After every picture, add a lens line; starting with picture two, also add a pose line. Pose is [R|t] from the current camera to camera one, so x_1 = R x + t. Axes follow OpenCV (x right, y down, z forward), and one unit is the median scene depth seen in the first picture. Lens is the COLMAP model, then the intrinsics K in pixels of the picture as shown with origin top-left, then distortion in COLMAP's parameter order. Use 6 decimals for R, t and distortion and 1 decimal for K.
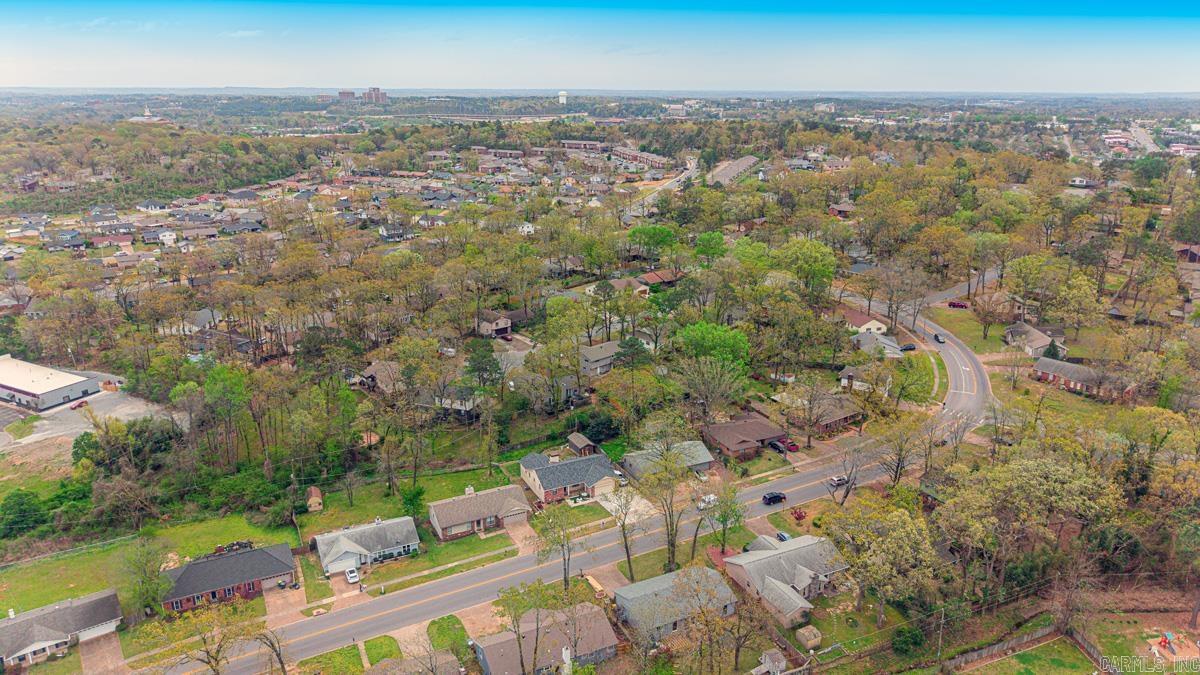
lens RADIAL K [[803.4, 0, 599.3], [0, 803.4, 325.1], [0, 0, 1]] dist [0.030789, -0.039704]
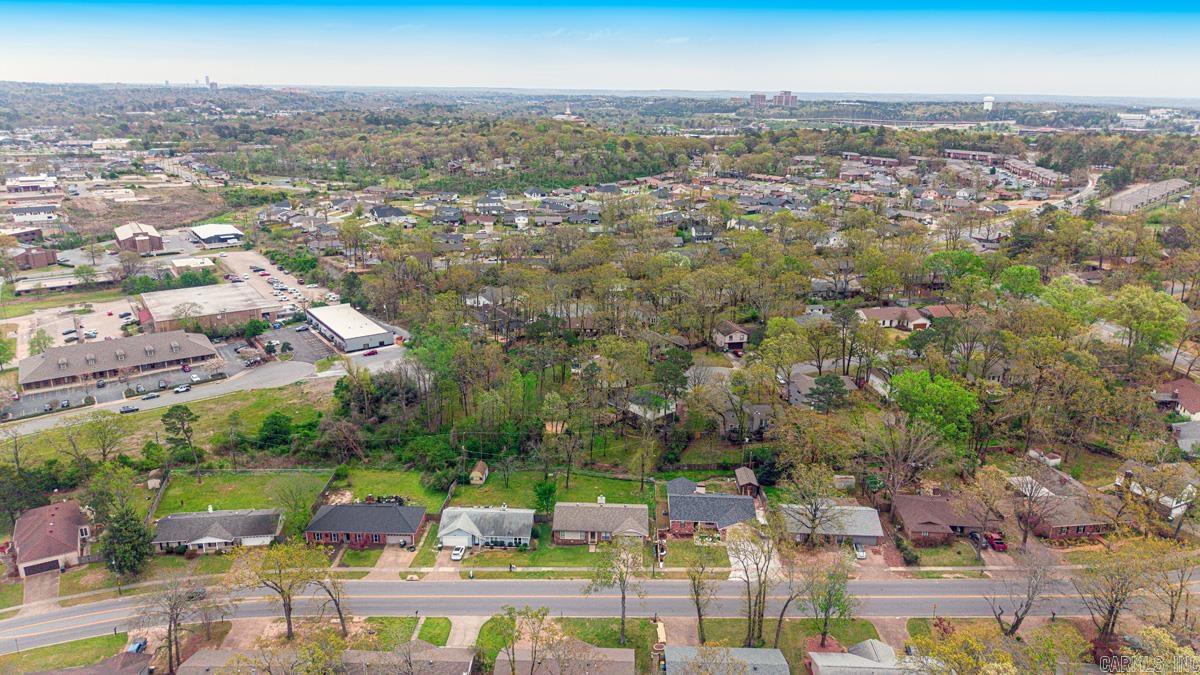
lens RADIAL K [[798.0, 0, 600.0], [0, 798.0, 337.5], [0, 0, 1]] dist [0.035523, -0.049652]
pose [[0.881235, 0.146883, -0.449278, 0.211928], [-0.141721, 0.988869, 0.045313, -0.029485], [0.450933, 0.023741, 0.892242, 0.111581]]
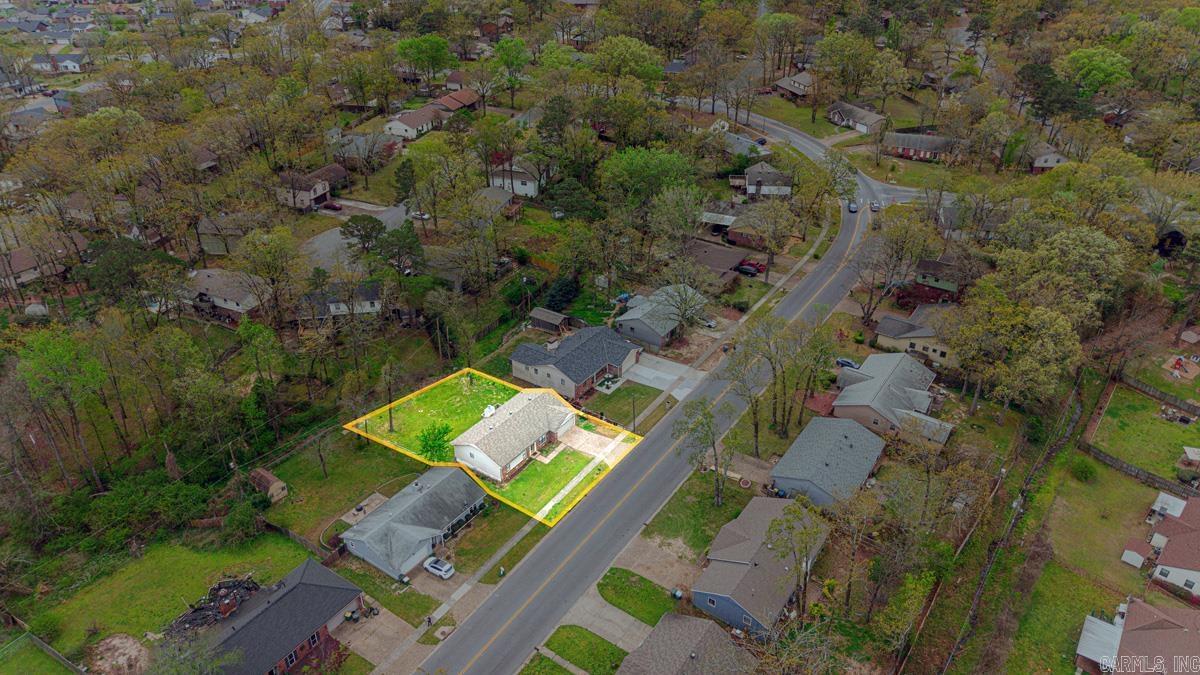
lens RADIAL K [[794.7, 0, 595.6], [0, 794.7, 340.3], [0, 0, 1]] dist [0.033602, -0.035537]
pose [[0.875312, -0.251024, 0.413299, -0.322771], [0.142874, 0.950799, 0.274897, -0.048662], [-0.461970, -0.181571, 0.868110, 0.257812]]
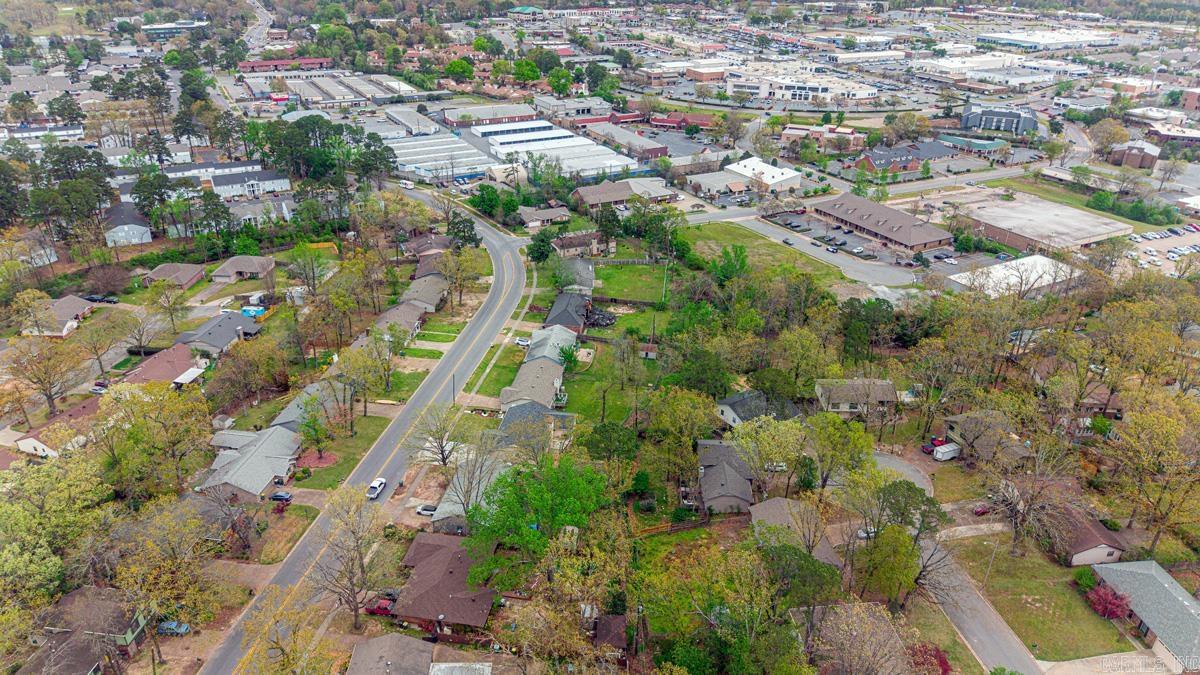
lens RADIAL K [[780.9, 0, 601.6], [0, 780.9, 375.9], [0, 0, 1]] dist [0.030648, -0.034835]
pose [[-0.568944, 0.390929, -0.723517, 0.506883], [-0.248868, 0.756691, 0.604552, -0.410751], [0.783816, 0.524016, -0.333225, 1.219053]]
